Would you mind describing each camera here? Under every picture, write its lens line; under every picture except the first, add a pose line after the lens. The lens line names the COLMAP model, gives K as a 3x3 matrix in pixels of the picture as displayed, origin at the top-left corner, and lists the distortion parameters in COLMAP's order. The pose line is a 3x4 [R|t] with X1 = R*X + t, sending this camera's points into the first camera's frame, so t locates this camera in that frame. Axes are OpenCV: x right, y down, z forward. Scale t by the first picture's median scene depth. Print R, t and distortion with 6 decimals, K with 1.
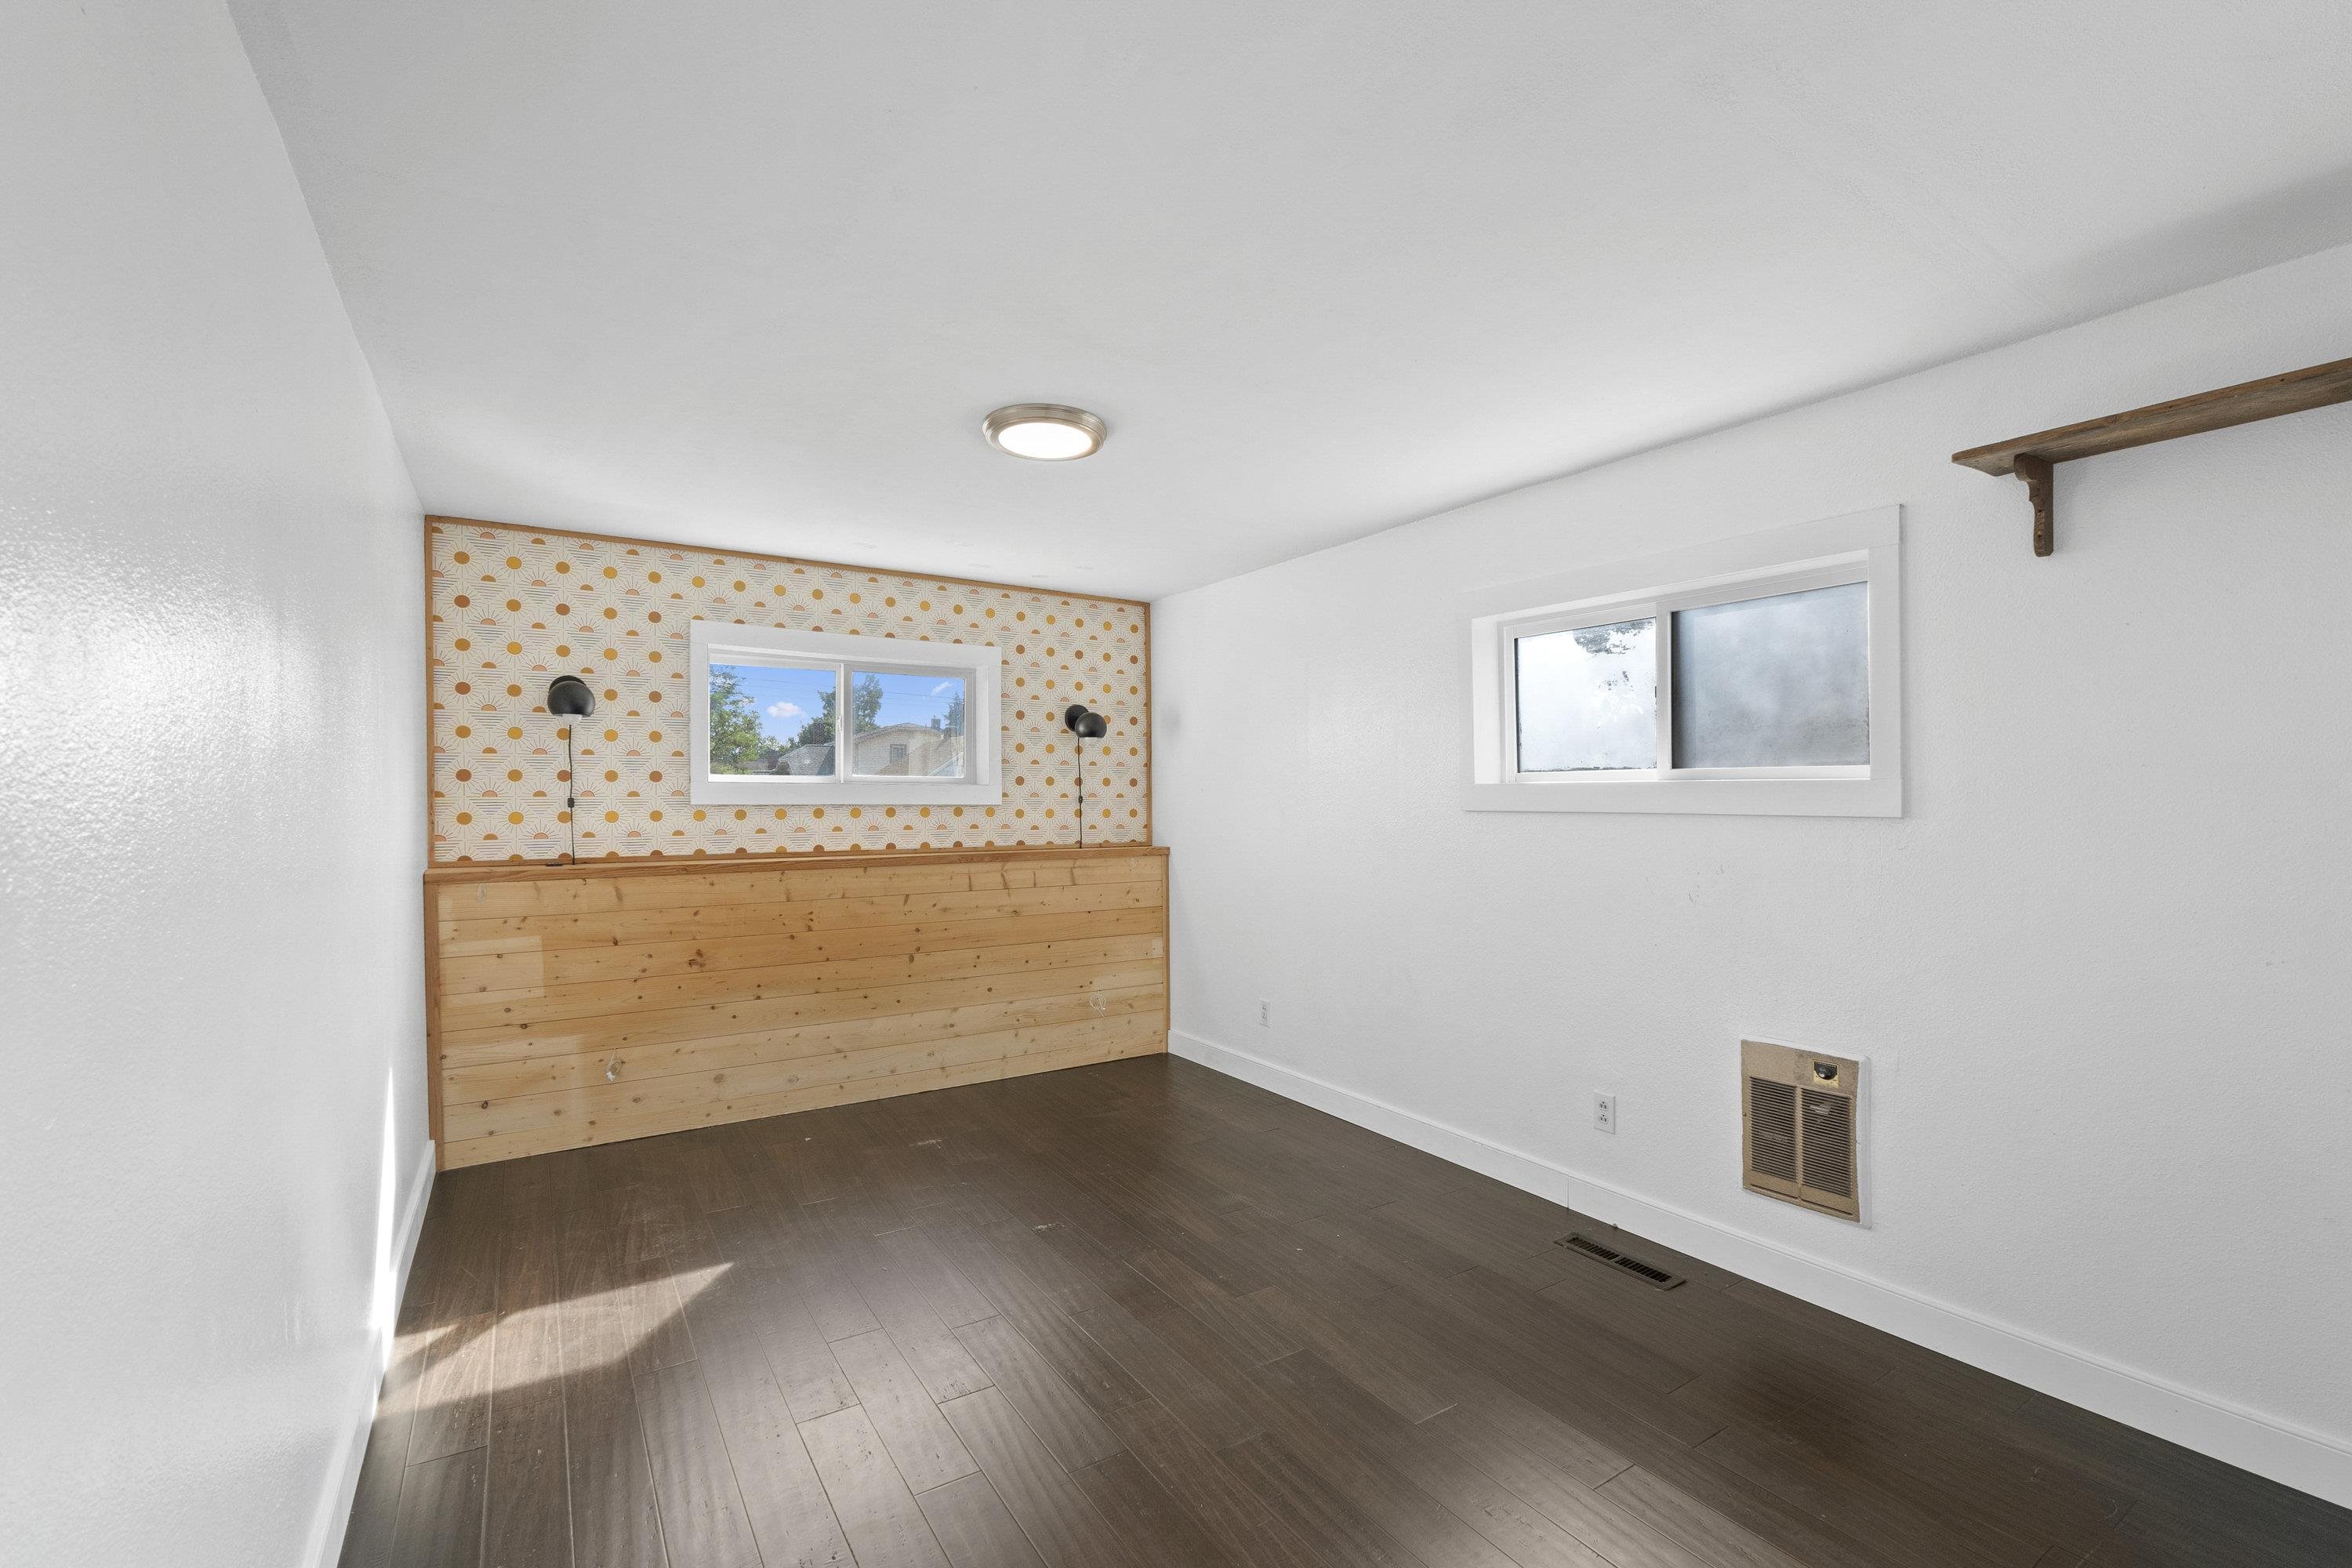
lens RADIAL K [[1010.7, 0, 1176.7], [0, 1010.7, 792.3], [0, 0, 1]] dist [-0.022510, 0.005193]
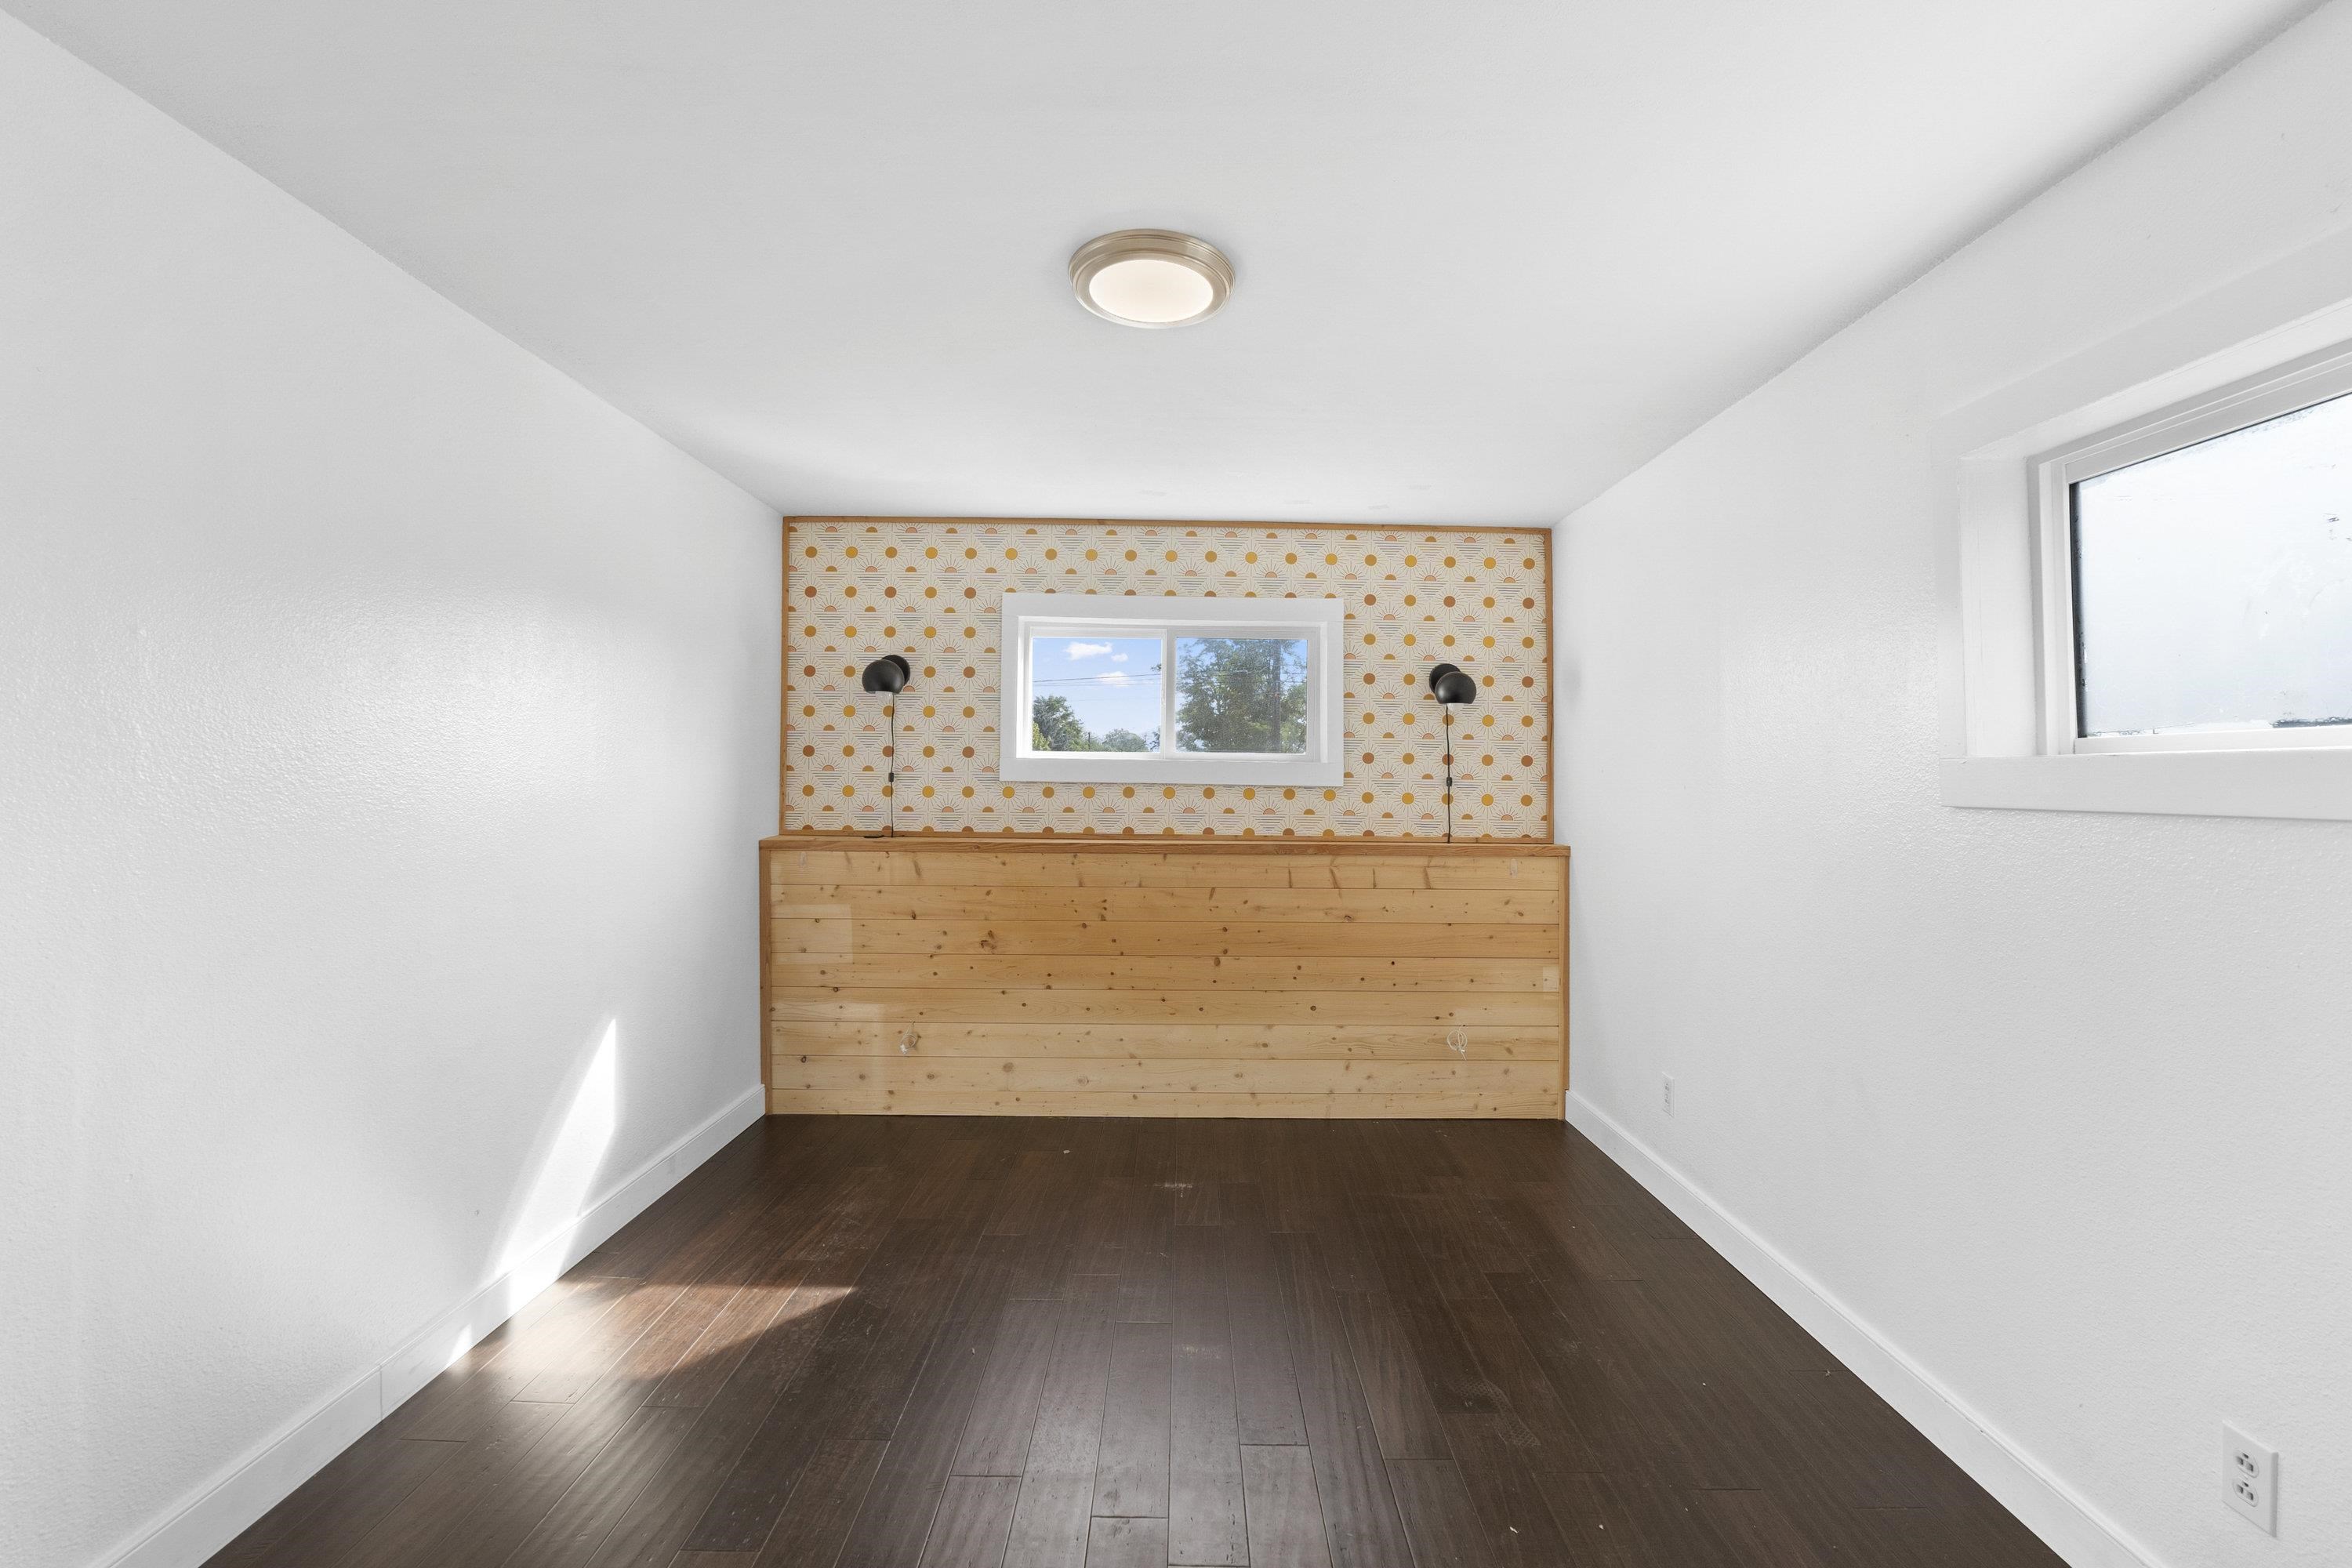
lens RADIAL K [[1010.7, 0, 1175.1], [0, 1010.7, 753.9], [0, 0, 1]] dist [-0.022510, 0.005193]
pose [[0.840780, -0.002985, -0.541368, 0.195819], [-0.009631, 0.999744, -0.020470, 0.004491], [0.541291, 0.022424, 0.840536, 0.268294]]
